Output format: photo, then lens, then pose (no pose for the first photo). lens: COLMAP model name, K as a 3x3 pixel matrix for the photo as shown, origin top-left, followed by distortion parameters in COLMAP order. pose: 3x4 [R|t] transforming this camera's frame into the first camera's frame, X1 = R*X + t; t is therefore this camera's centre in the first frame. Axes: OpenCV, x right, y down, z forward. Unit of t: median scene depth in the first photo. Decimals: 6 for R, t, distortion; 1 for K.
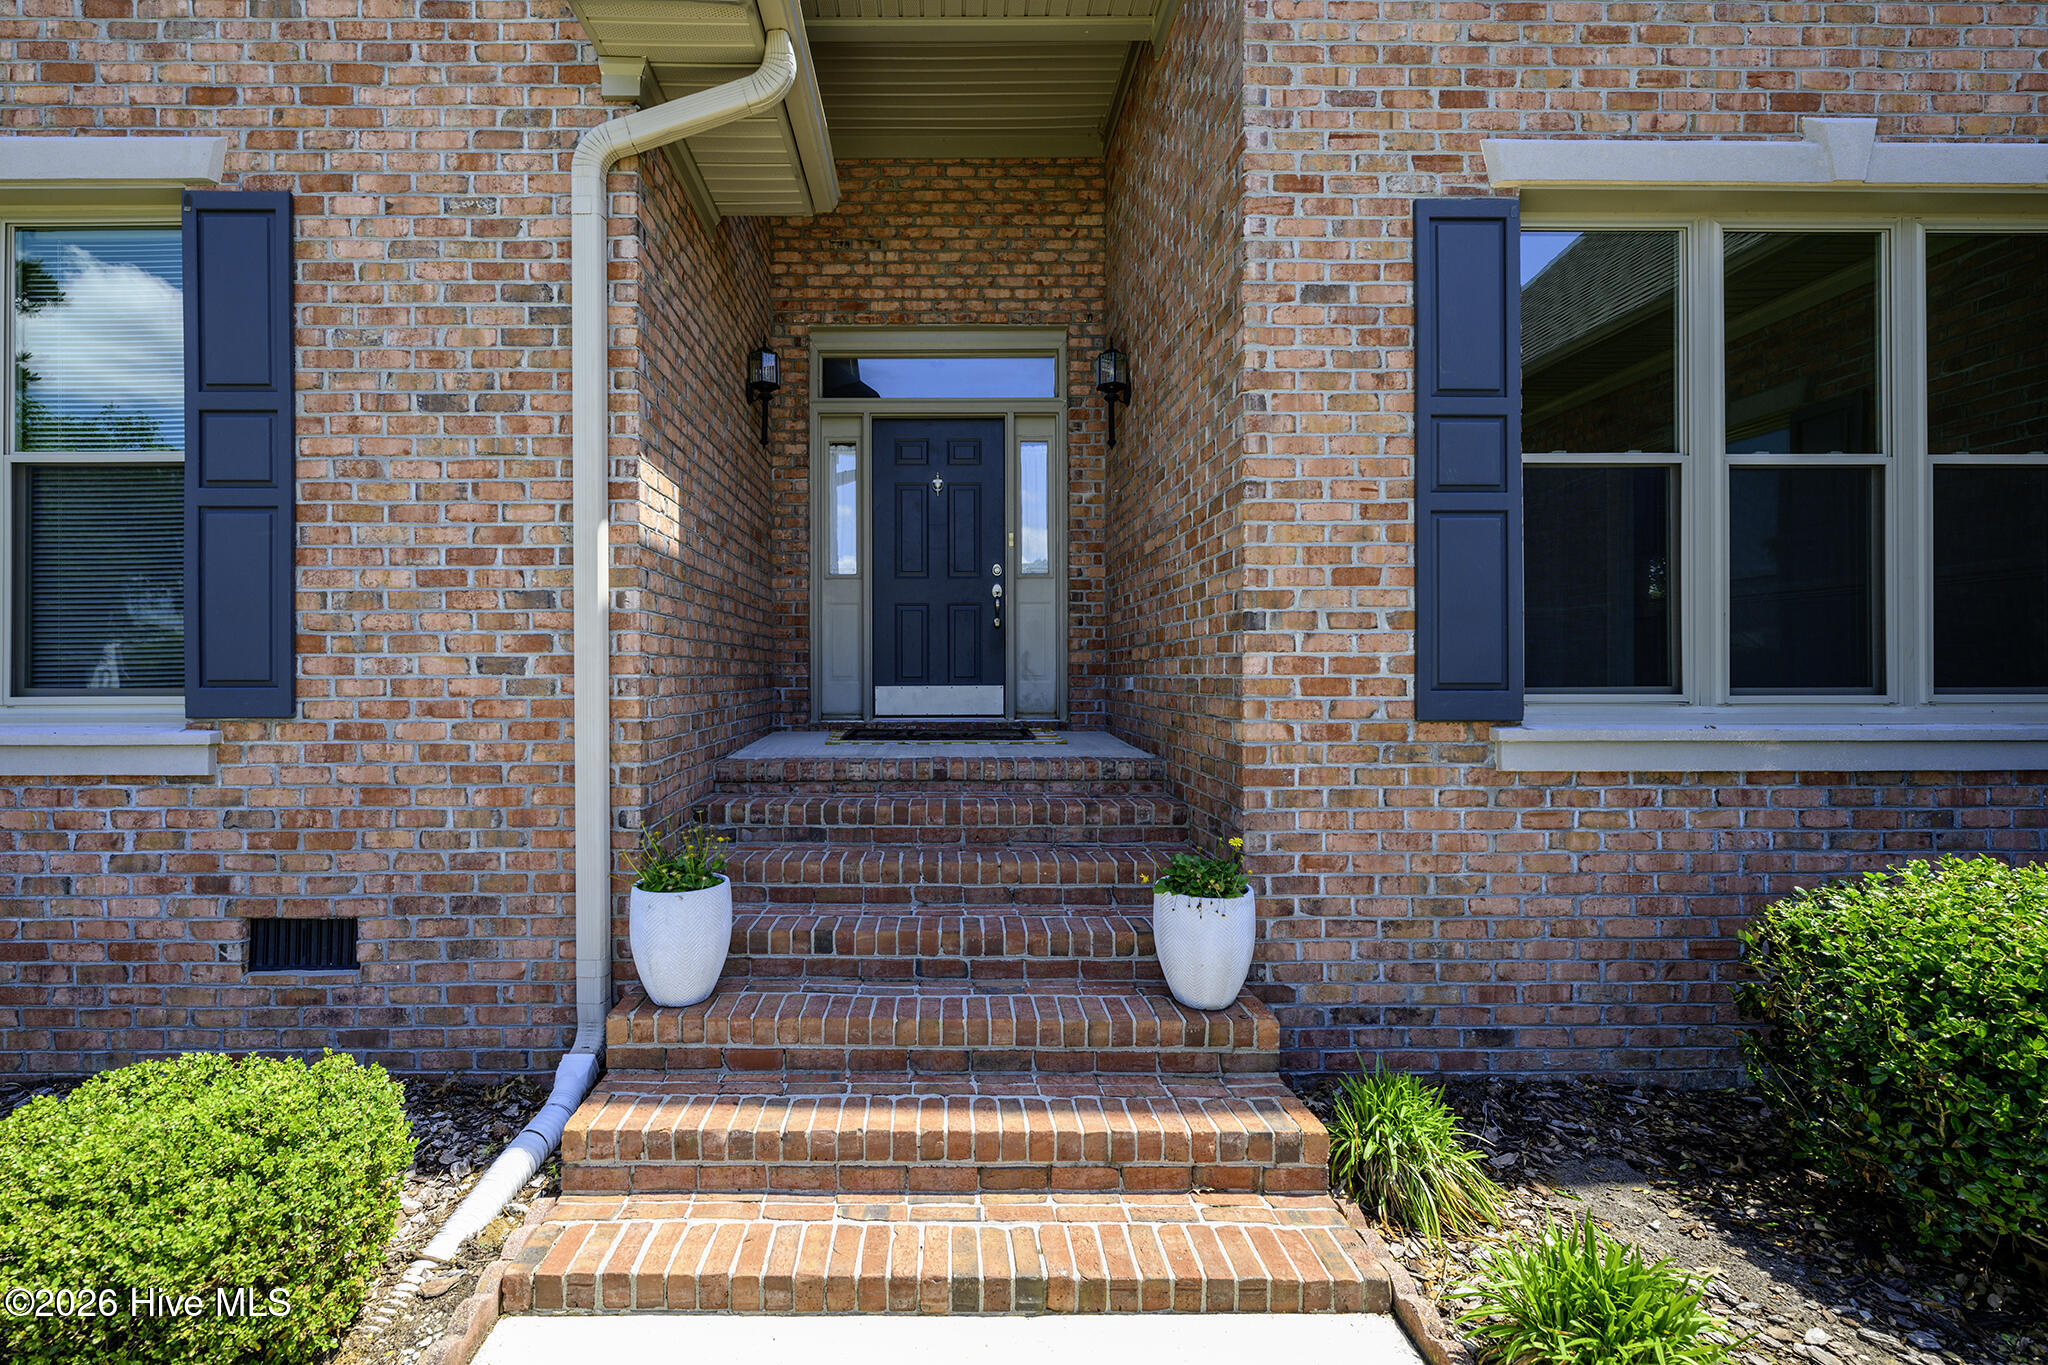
lens RADIAL K [[845.0, 0, 942.5], [0, 845.0, 658.2], [0, 0, 1]] dist [-0.001490, 0.000085]
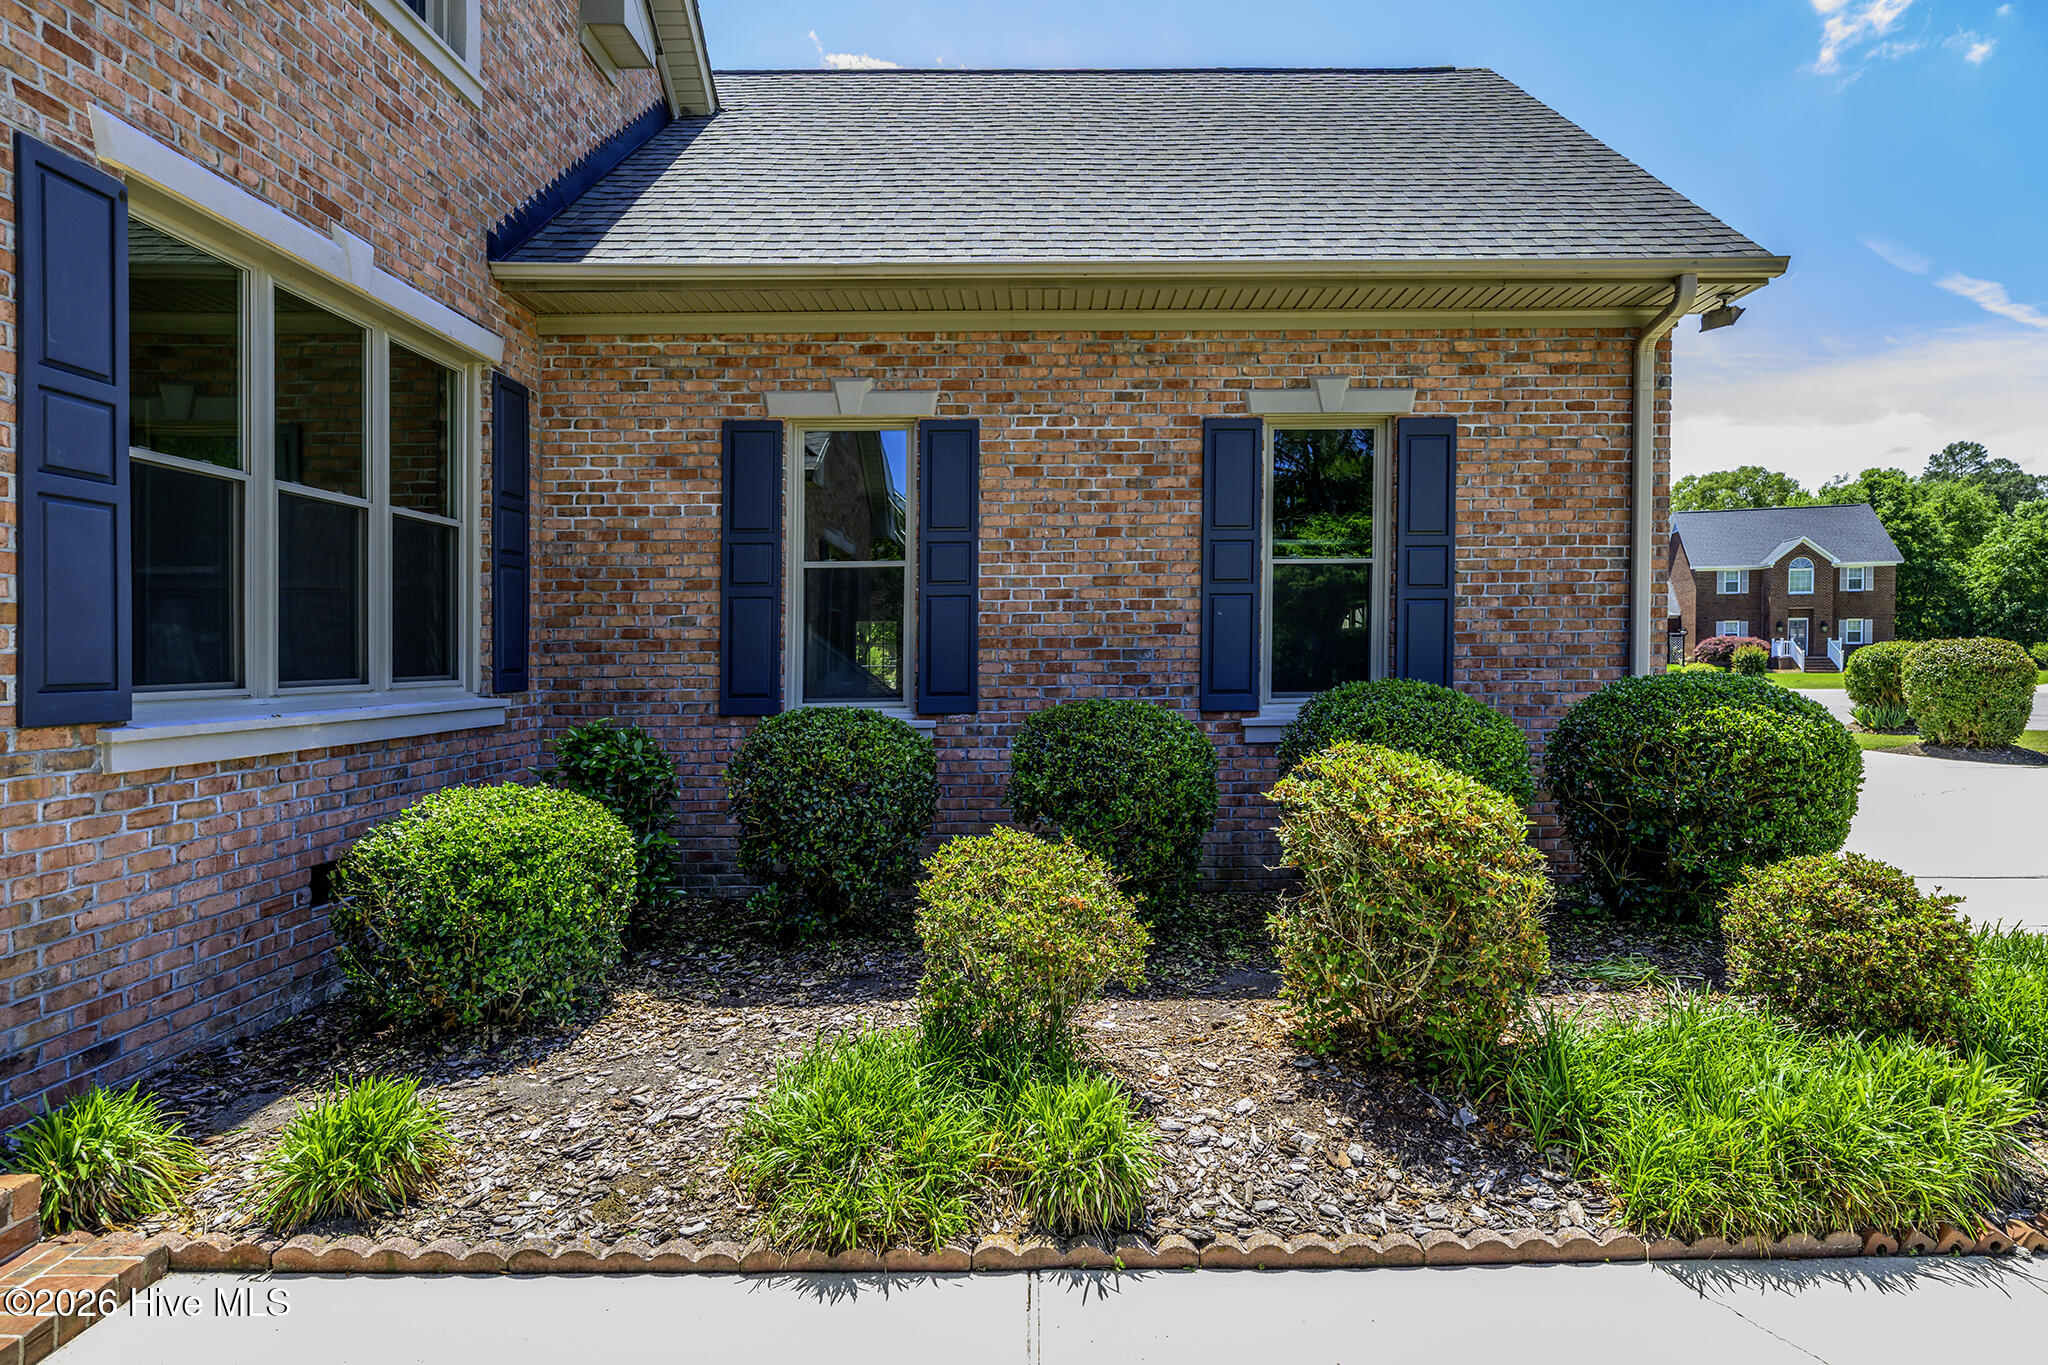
lens RADIAL K [[1027.5, 0, 1074.2], [0, 1027.5, 669.5], [0, 0, 1]] dist [-0.001848, 0.000436]
pose [[-0.011203, -0.013576, 0.999845, -0.517040], [-0.010658, 0.999853, 0.013457, -0.012876], [-0.999880, -0.010505, -0.011346, -0.084908]]
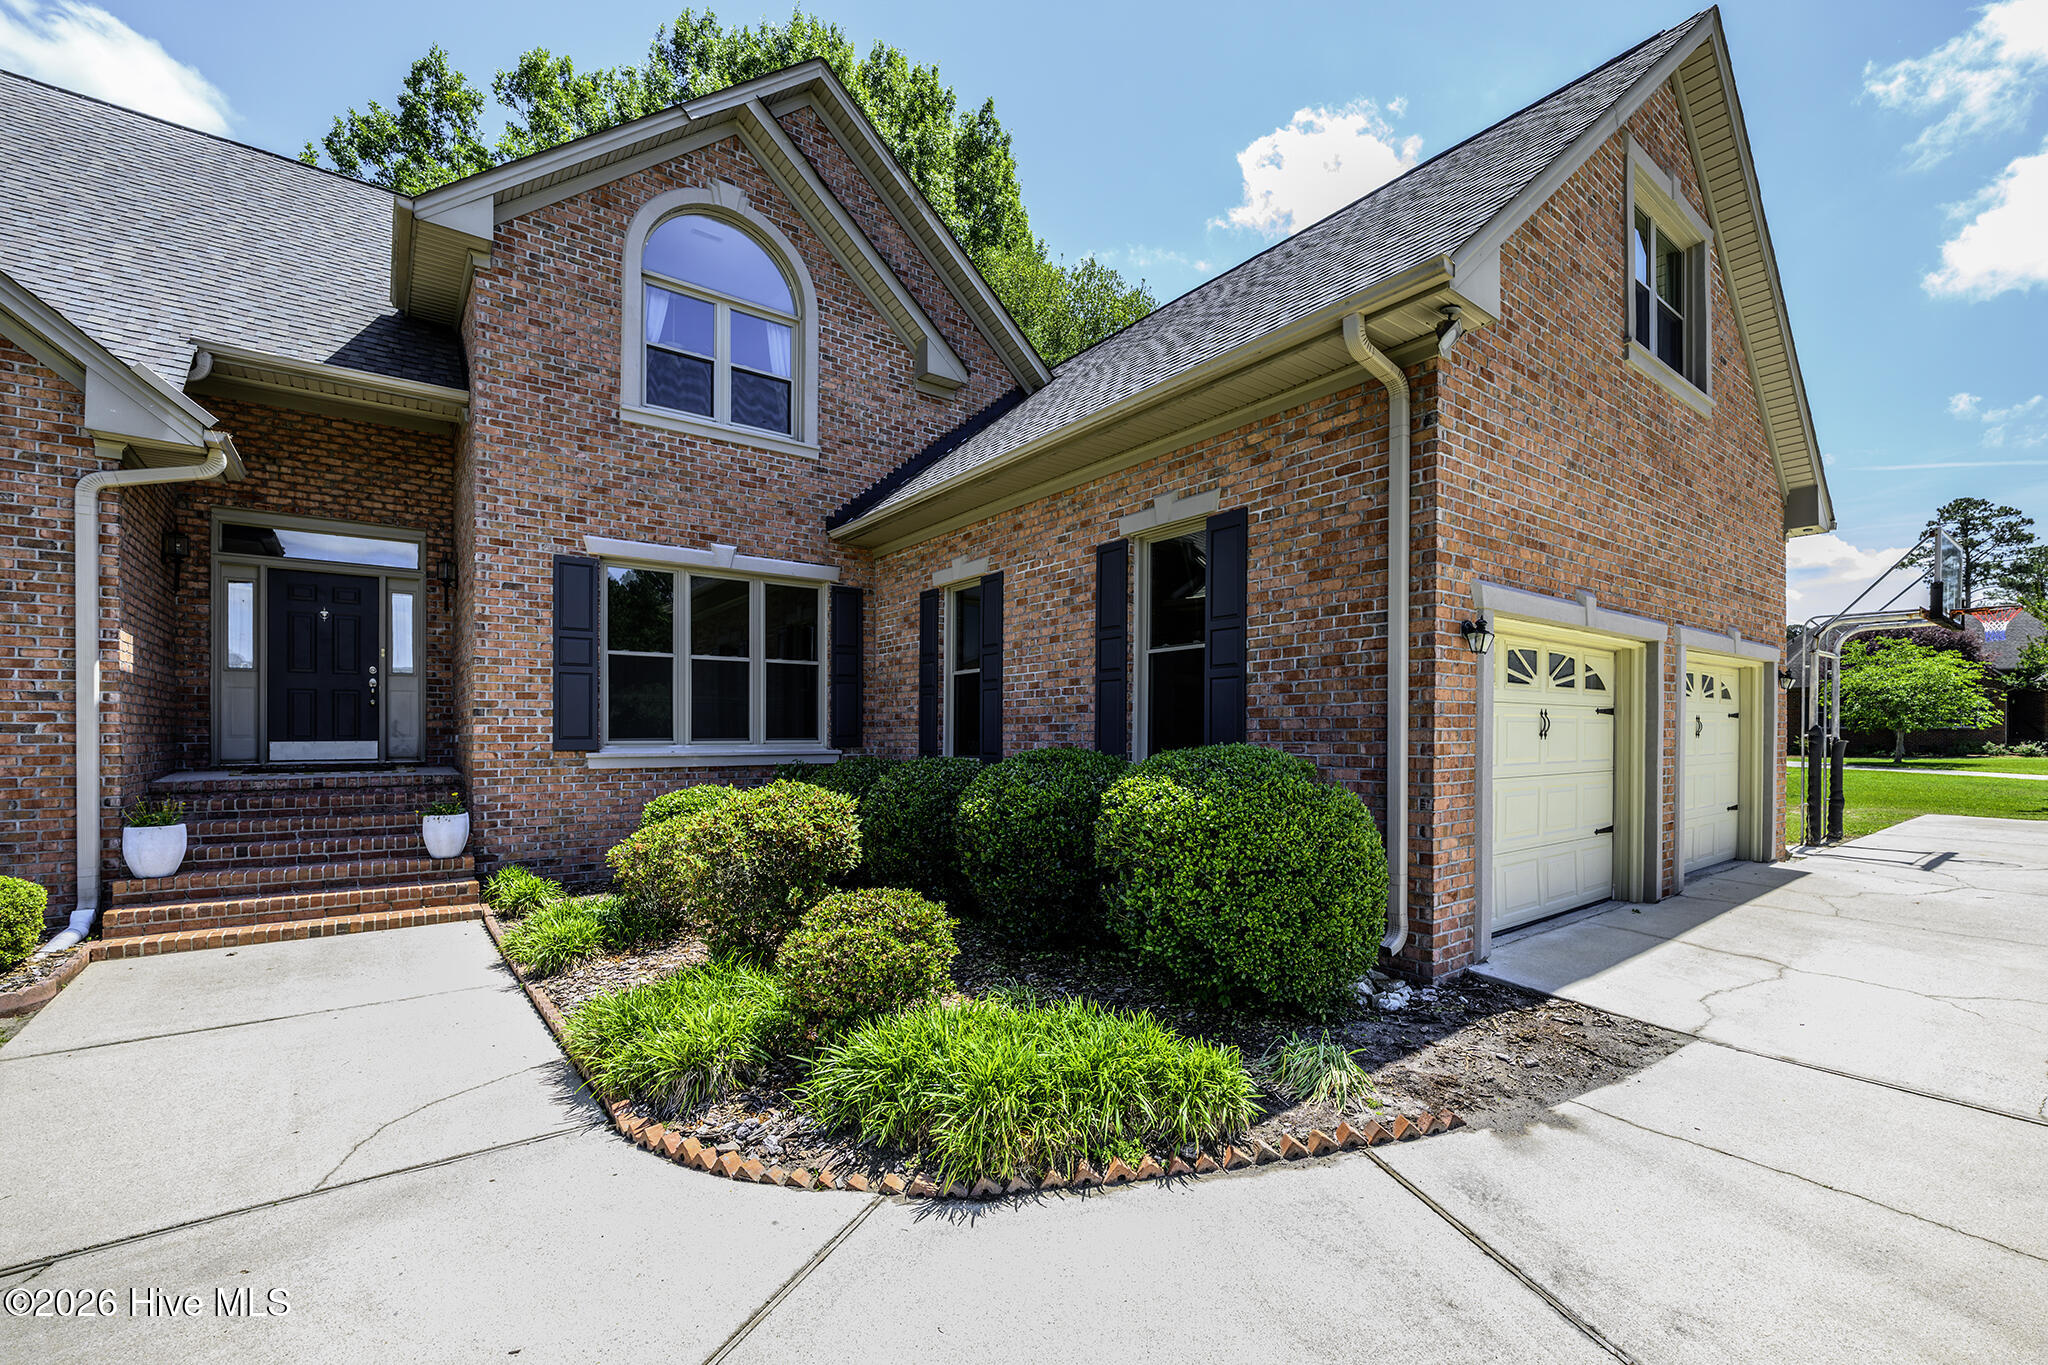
lens RADIAL K [[879.4, 0, 1108.3], [0, 879.4, 729.3], [0, 0, 1]] dist [-0.000971, -0.000014]
pose [[0.769568, 0.003926, 0.638553, 0.137636], [-0.010780, 0.999918, 0.006844, -0.031365], [-0.638474, -0.012150, 0.769547, -2.239497]]
